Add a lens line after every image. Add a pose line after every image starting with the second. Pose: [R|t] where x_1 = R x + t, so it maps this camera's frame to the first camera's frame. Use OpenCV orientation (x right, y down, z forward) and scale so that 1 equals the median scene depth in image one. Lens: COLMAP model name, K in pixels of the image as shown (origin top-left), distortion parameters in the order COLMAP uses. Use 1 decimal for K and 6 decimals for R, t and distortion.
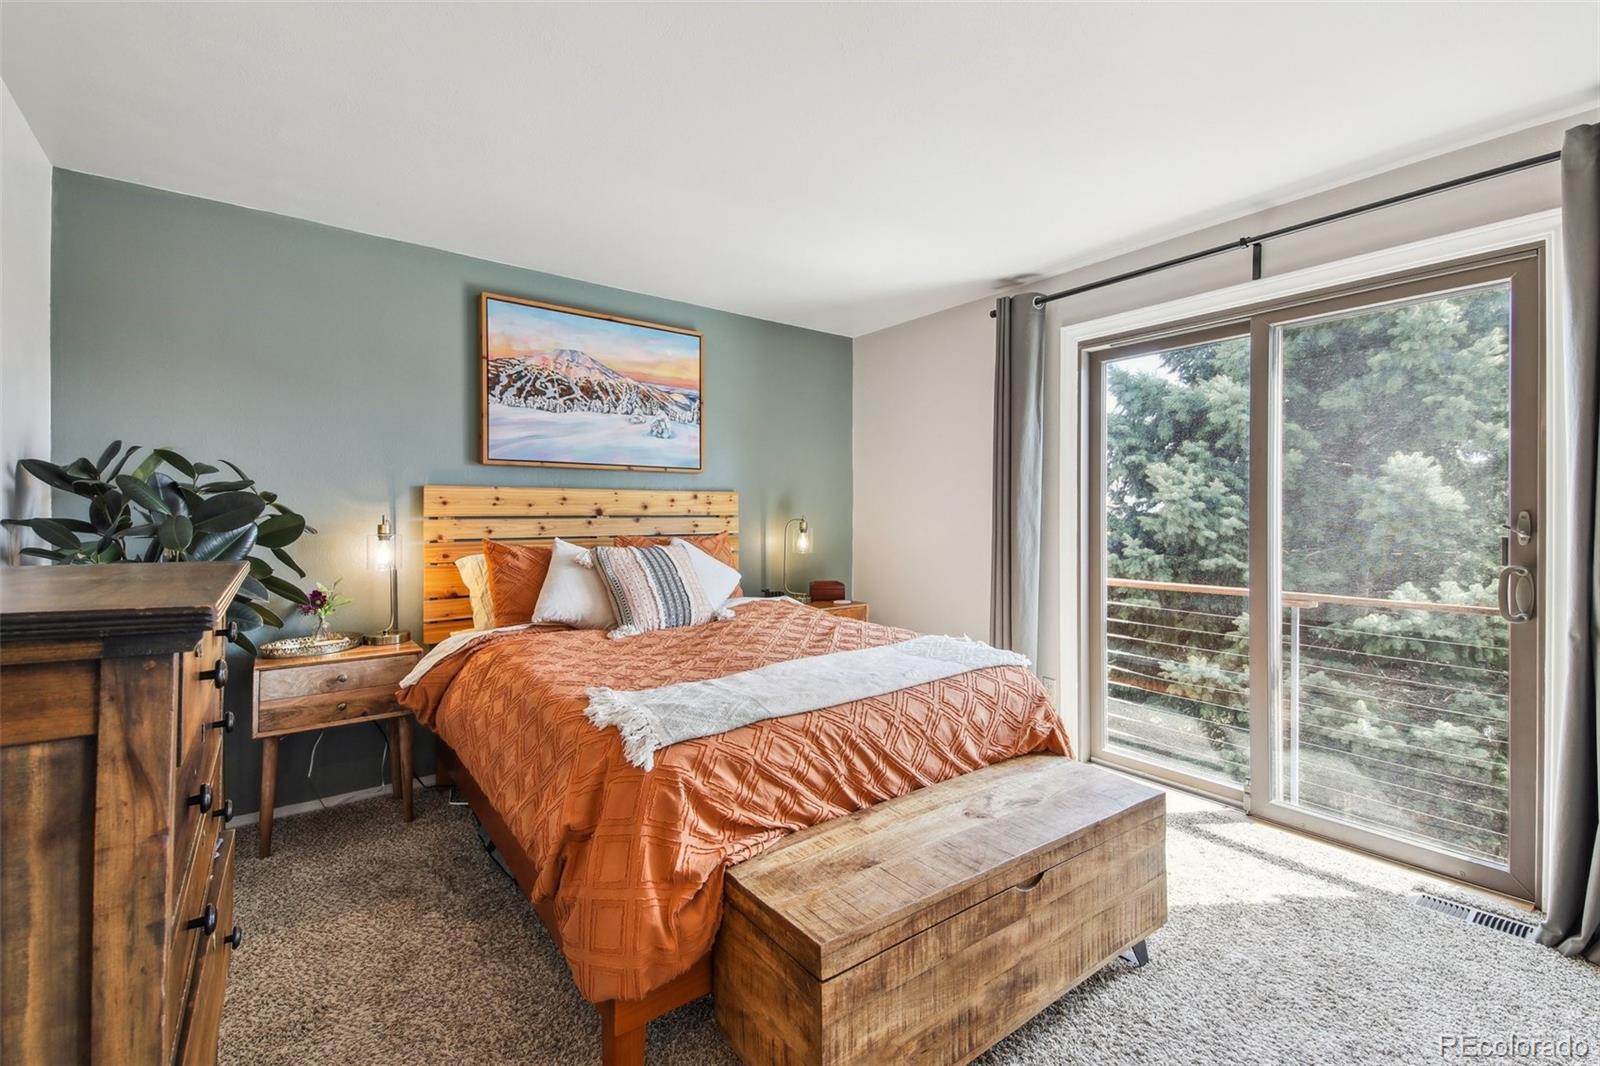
lens RADIAL K [[692.4, 0, 800.1], [0, 692.4, 522.8], [0, 0, 1]] dist [0.032908, -0.006122]
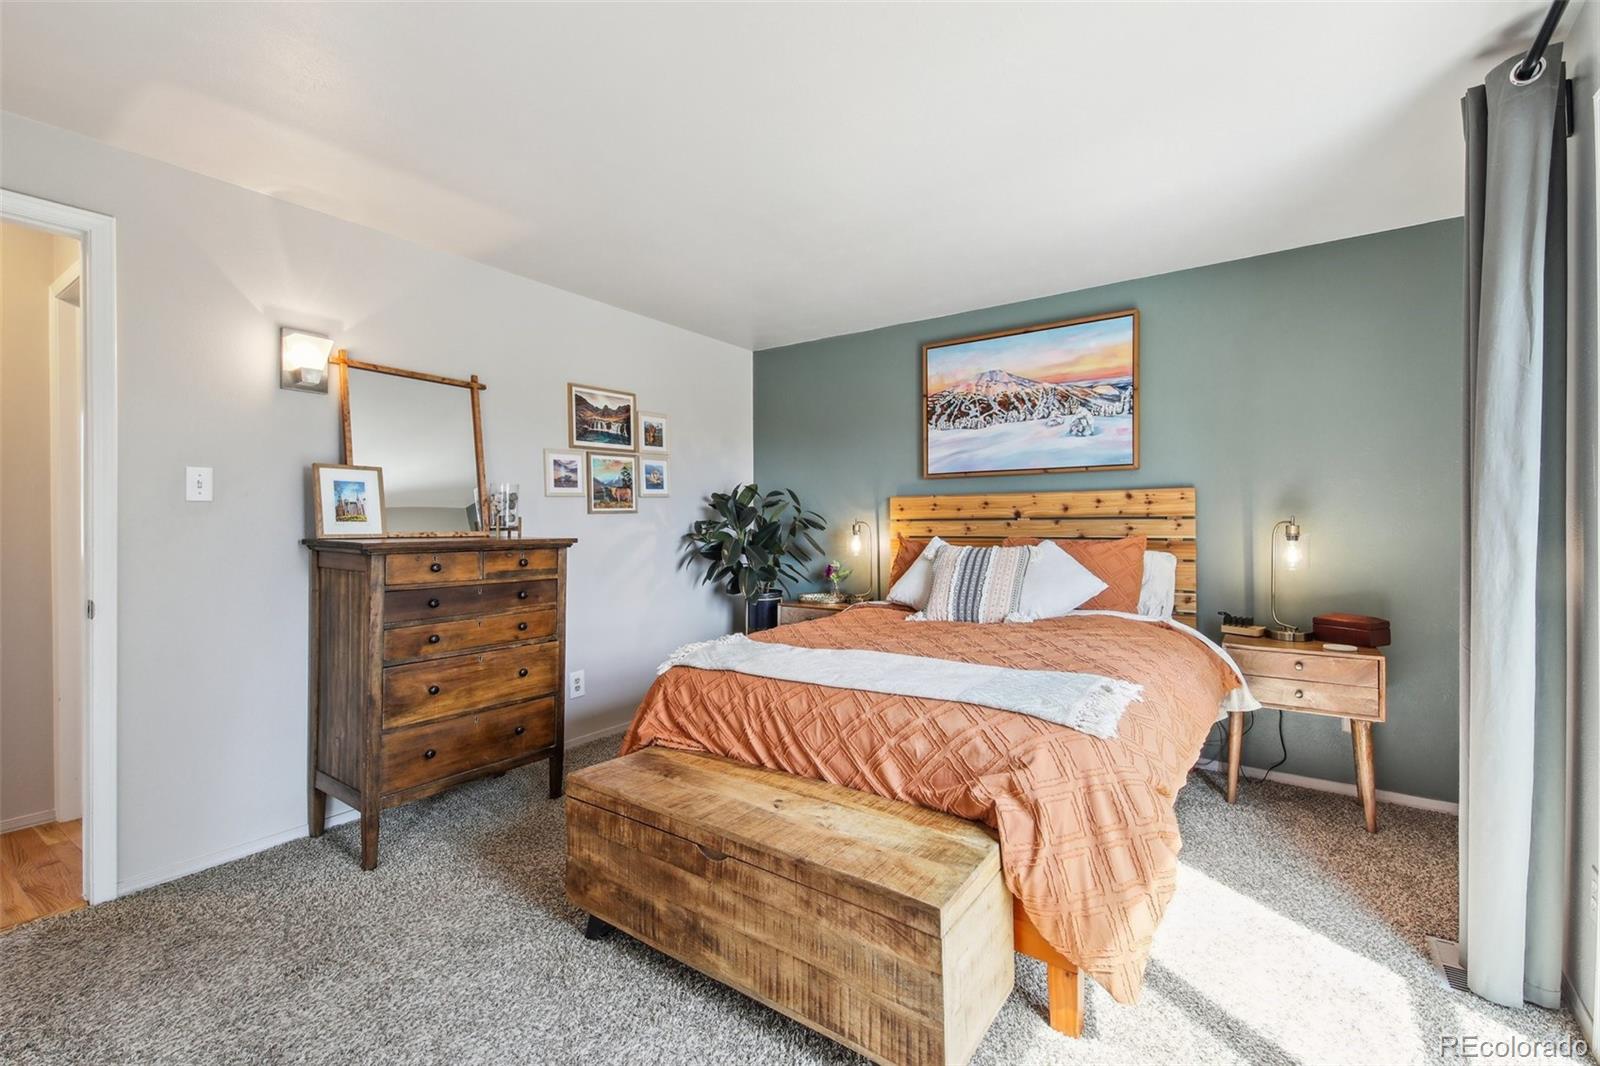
lens RADIAL K [[692.4, 0, 807.2], [0, 692.4, 525.4], [0, 0, 1]] dist [0.032908, -0.006122]
pose [[0.305814, 0.006231, -0.952071, 0.657490], [-0.003041, 0.999980, 0.005568, -0.003603], [0.952086, 0.001192, 0.305827, 0.375099]]
